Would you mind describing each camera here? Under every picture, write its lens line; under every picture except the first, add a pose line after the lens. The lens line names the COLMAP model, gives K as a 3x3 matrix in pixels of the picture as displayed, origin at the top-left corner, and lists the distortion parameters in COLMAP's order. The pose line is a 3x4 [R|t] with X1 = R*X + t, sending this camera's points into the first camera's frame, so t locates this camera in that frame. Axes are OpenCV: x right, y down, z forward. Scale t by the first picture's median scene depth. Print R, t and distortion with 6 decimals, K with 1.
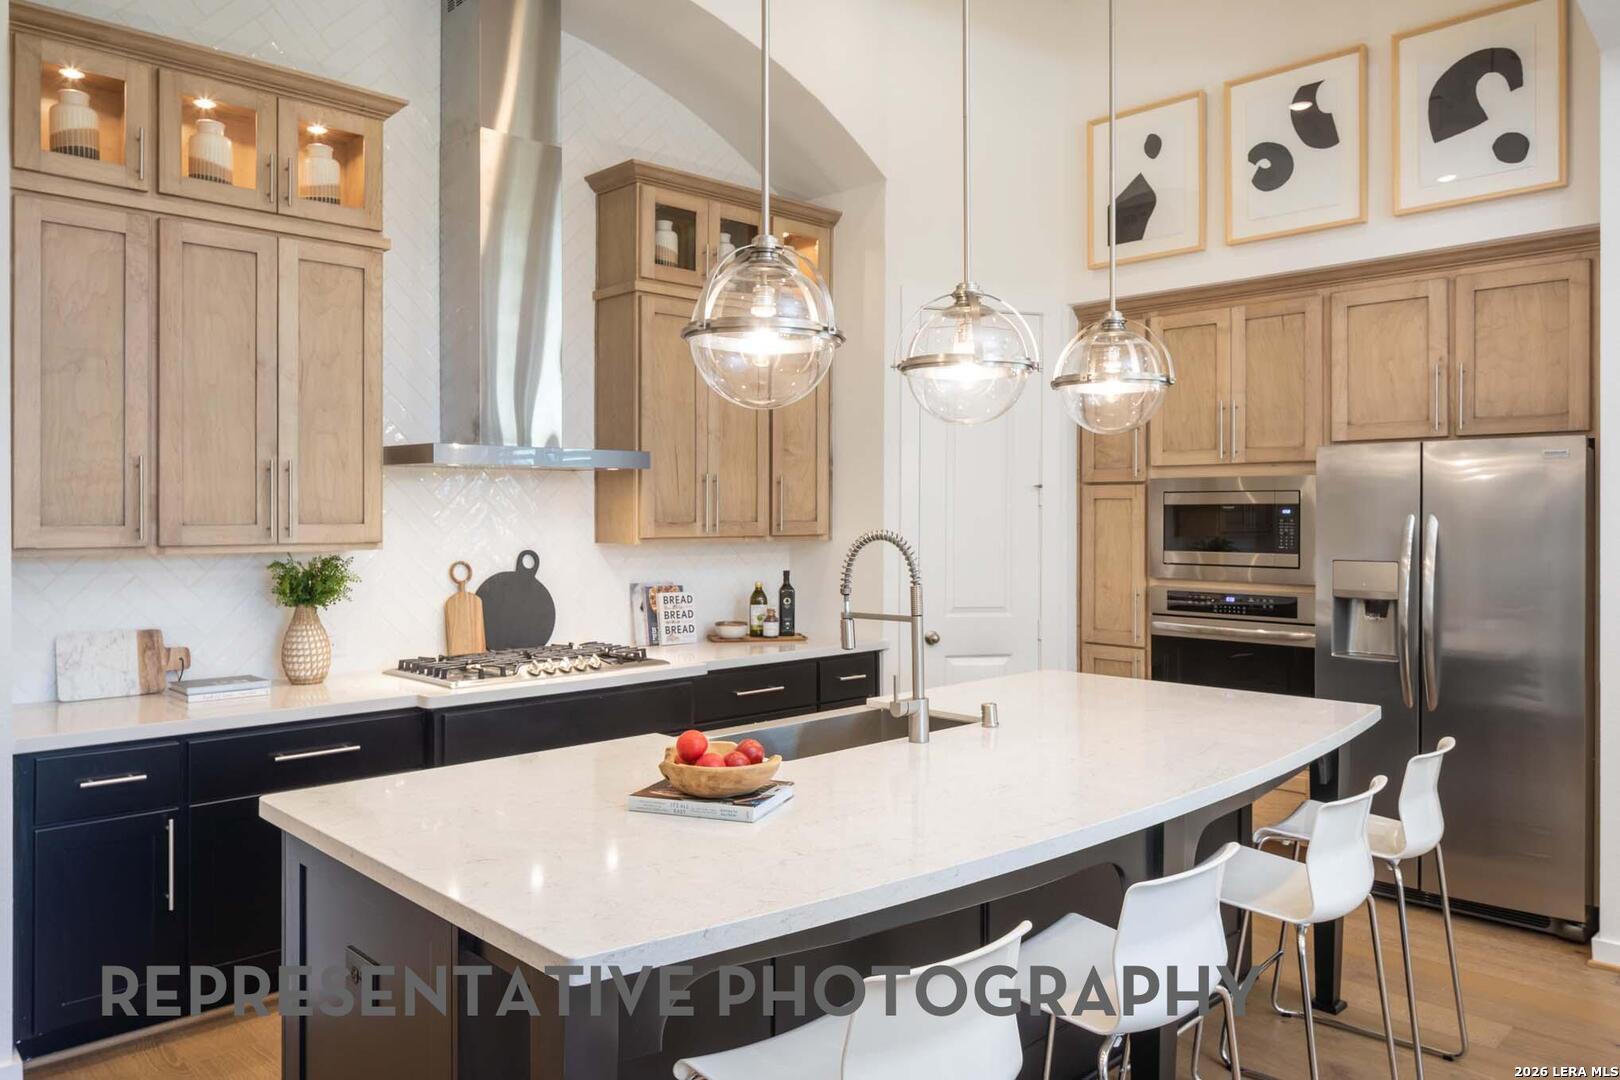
lens RADIAL K [[1148.7, 0, 825.3], [0, 1148.7, 505.9], [0, 0, 1]] dist [-0.009029, -0.002526]
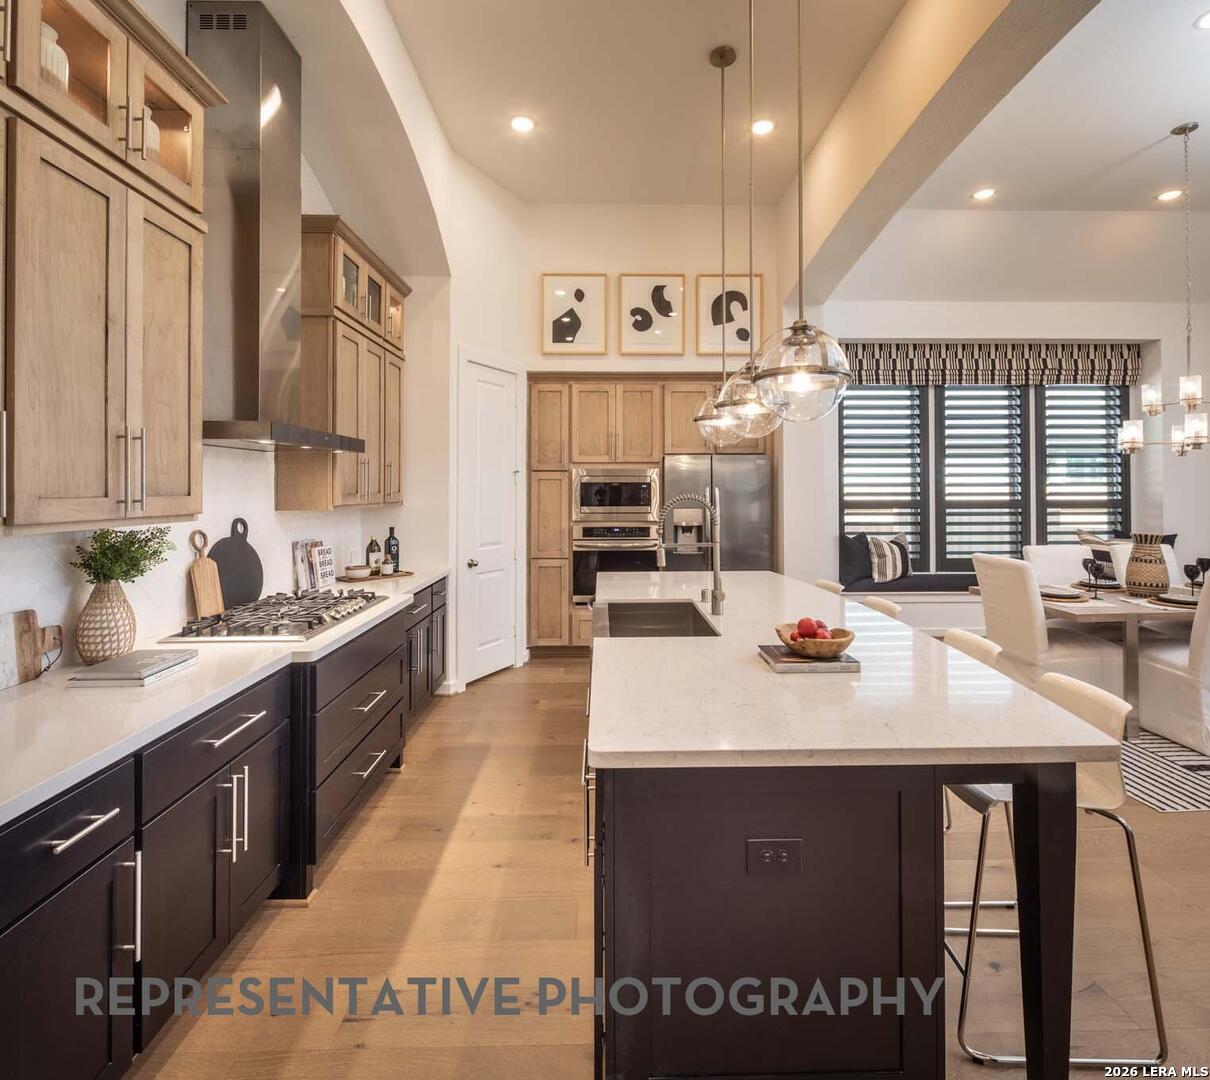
lens RADIAL K [[603.4, 0, 617.2], [0, 603.4, 476.7], [0, 0, 1]] dist [-0.001651, 0.002413]
pose [[0.675205, 0.012628, 0.737522, -0.453515], [-0.001828, 0.999879, -0.015447, 0.005222], [-0.737628, 0.009081, 0.675146, 0.302308]]
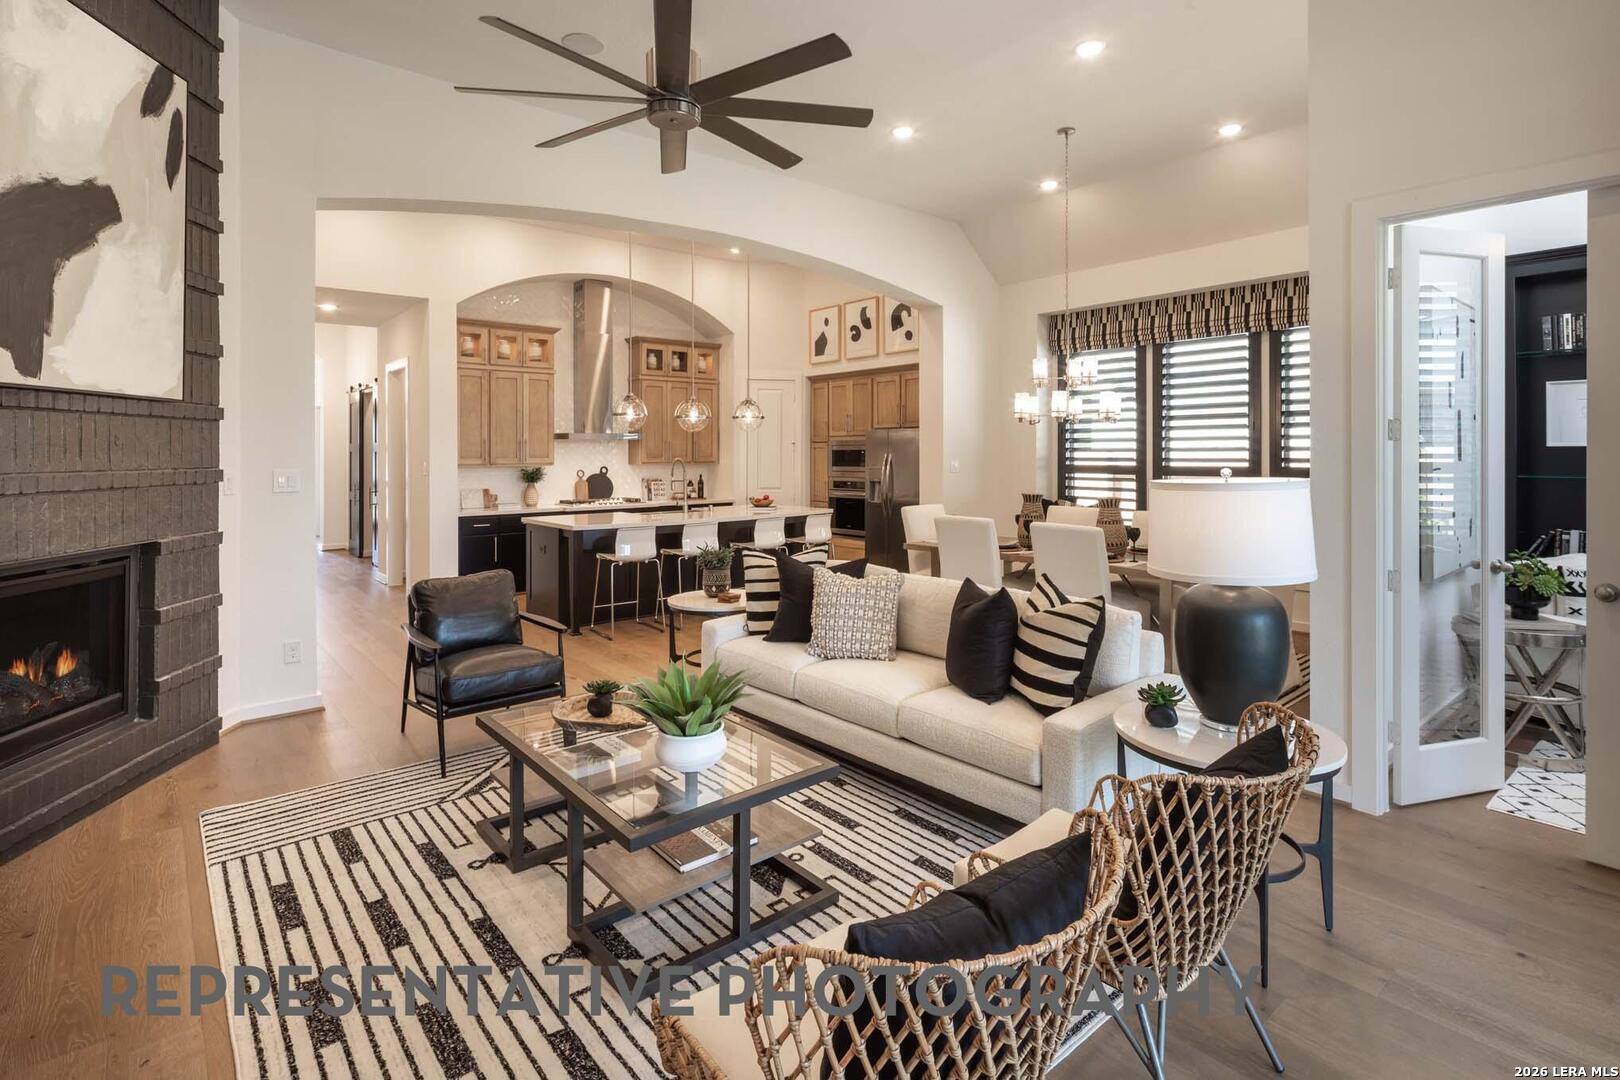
lens RADIAL K [[822.2, 0, 861.3], [0, 822.2, 441.8], [0, 0, 1]] dist [-0.021118, 0.004199]
pose [[0.999062, -0.006215, -0.042846, 0.501307], [0.005841, 0.999944, -0.008837, -0.003437], [0.042898, 0.008579, 0.999043, -1.103088]]
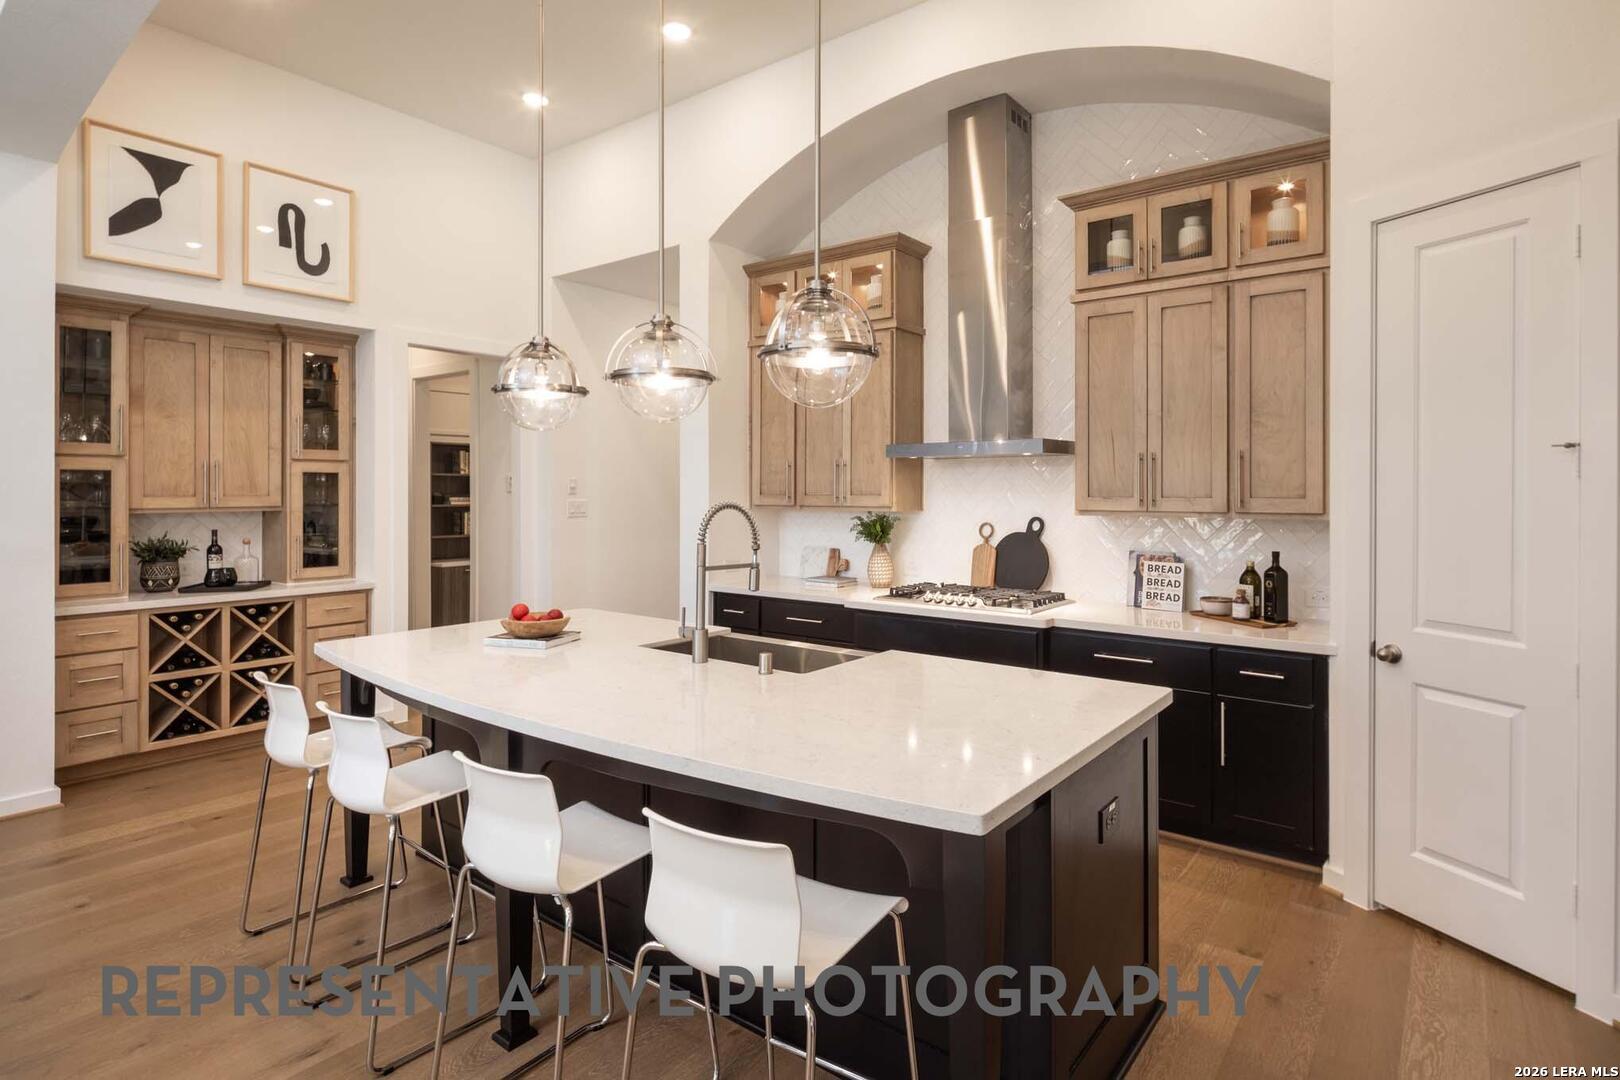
lens RADIAL K [[822.2, 0, 817.7], [0, 822.2, 485.1], [0, 0, 1]] dist [-0.021118, 0.004199]
pose [[0.131977, -0.003734, -0.991246, 0.649731], [0.007675, 0.999967, -0.002745, 0.002275], [0.991223, -0.007246, 0.132001, 0.626808]]
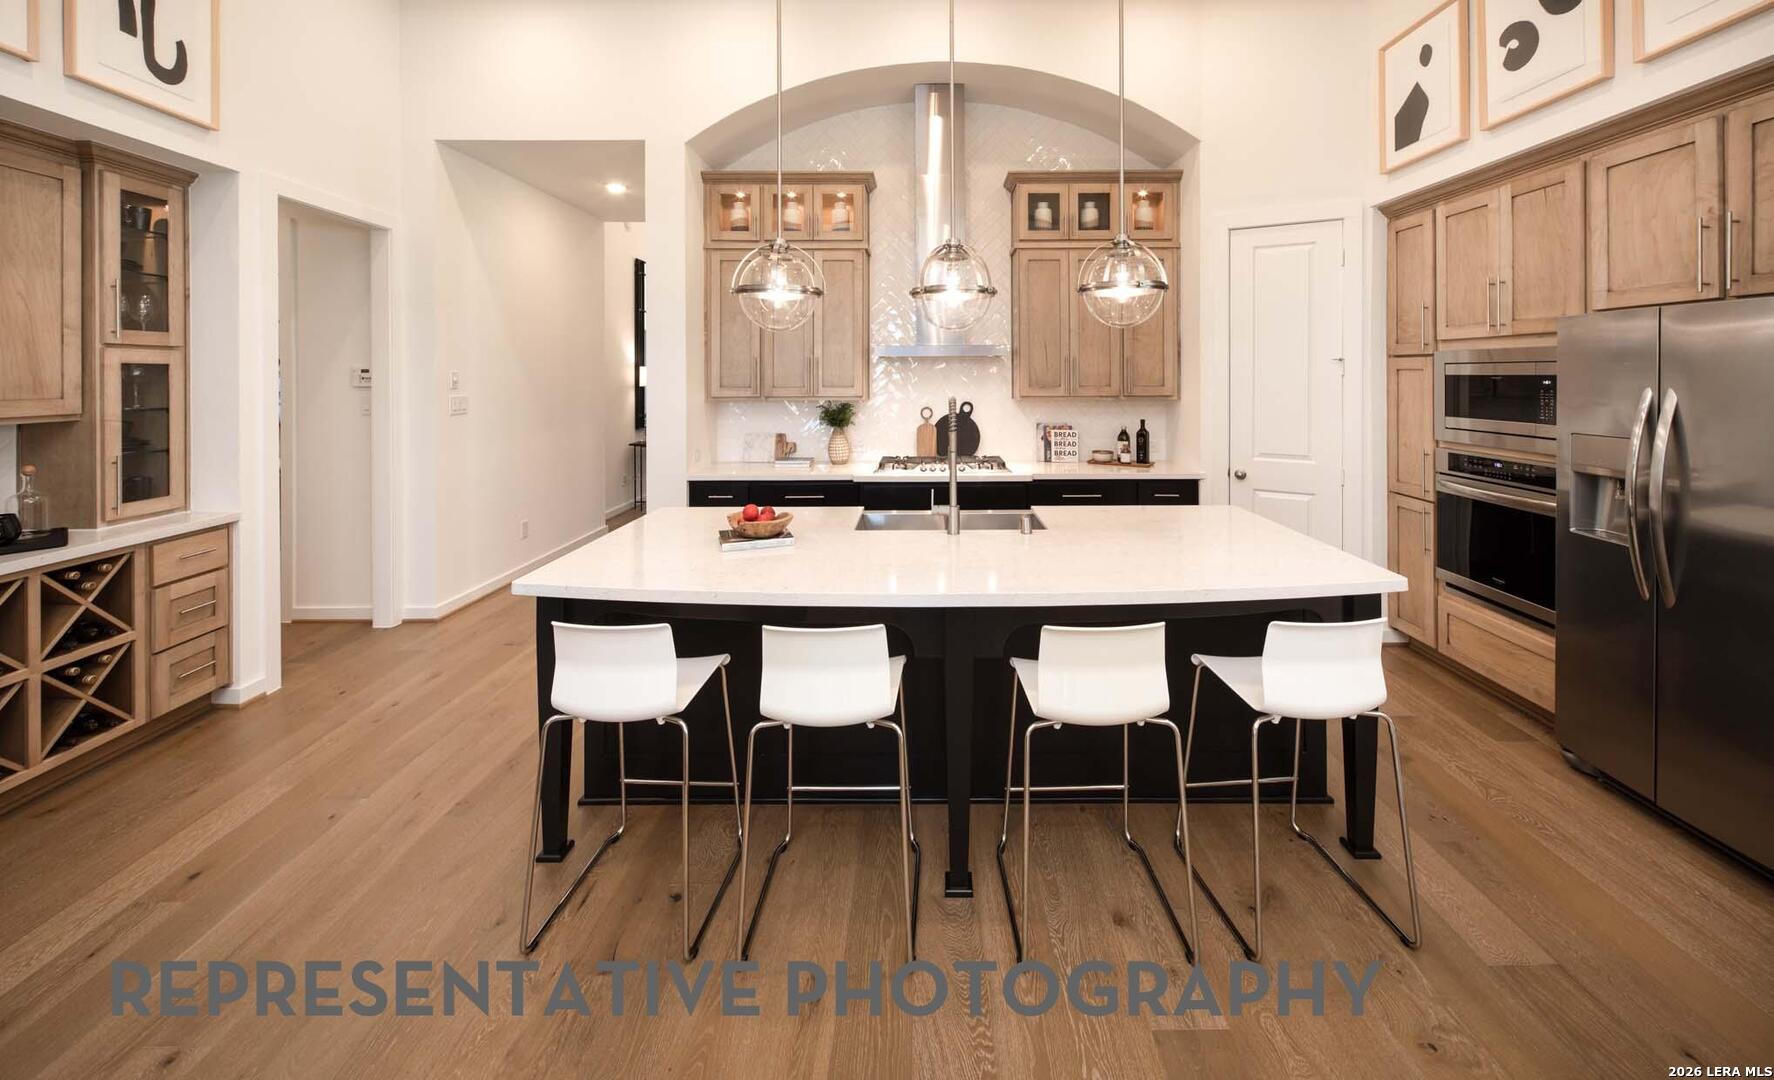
lens RADIAL K [[697.1, 0, 921.0], [0, 697.1, 370.0], [0, 0, 1]] dist [0.003358, -0.000462]
pose [[0.705849, -0.007310, -0.708325, 0.460892], [0.008122, 0.999965, -0.002226, -0.009074], [0.708316, -0.004182, 0.705883, 0.182082]]
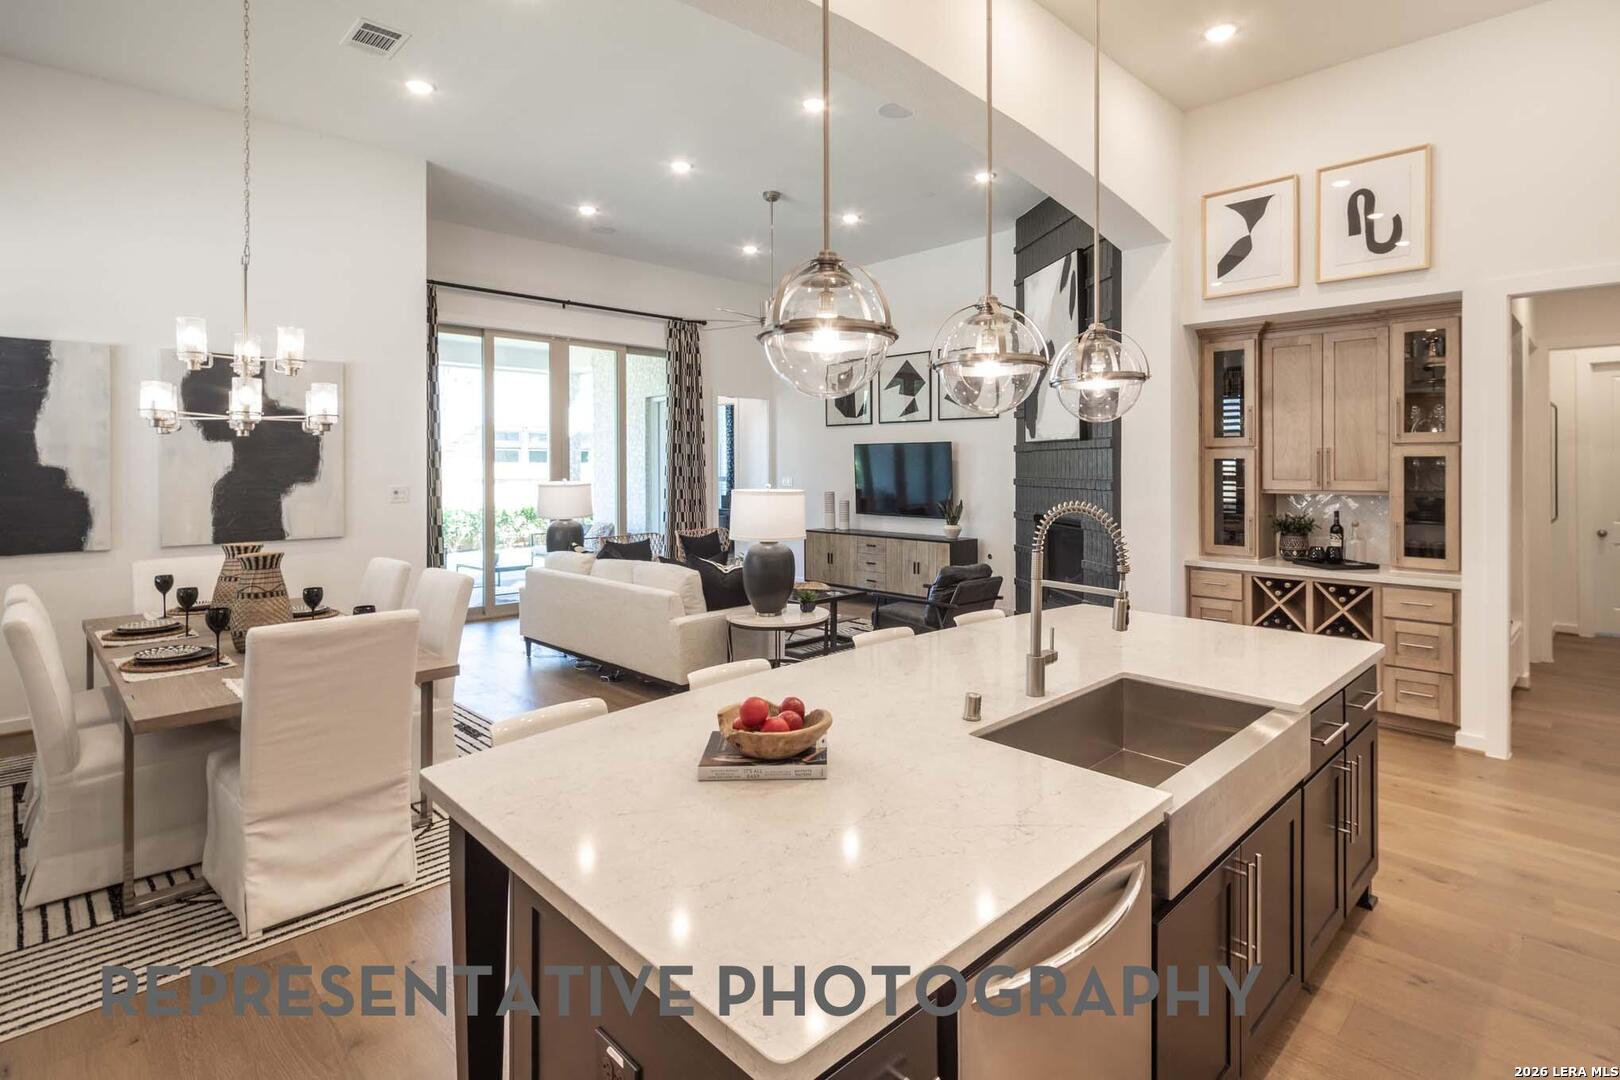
lens RADIAL K [[822.2, 0, 837.1], [0, 822.2, 464.4], [0, 0, 1]] dist [-0.021118, 0.004199]
pose [[-0.999992, 0.002088, -0.003409, 0.233629], [0.002136, 0.999899, -0.014051, 0.000312], [0.003379, -0.014058, -0.999895, 1.105245]]
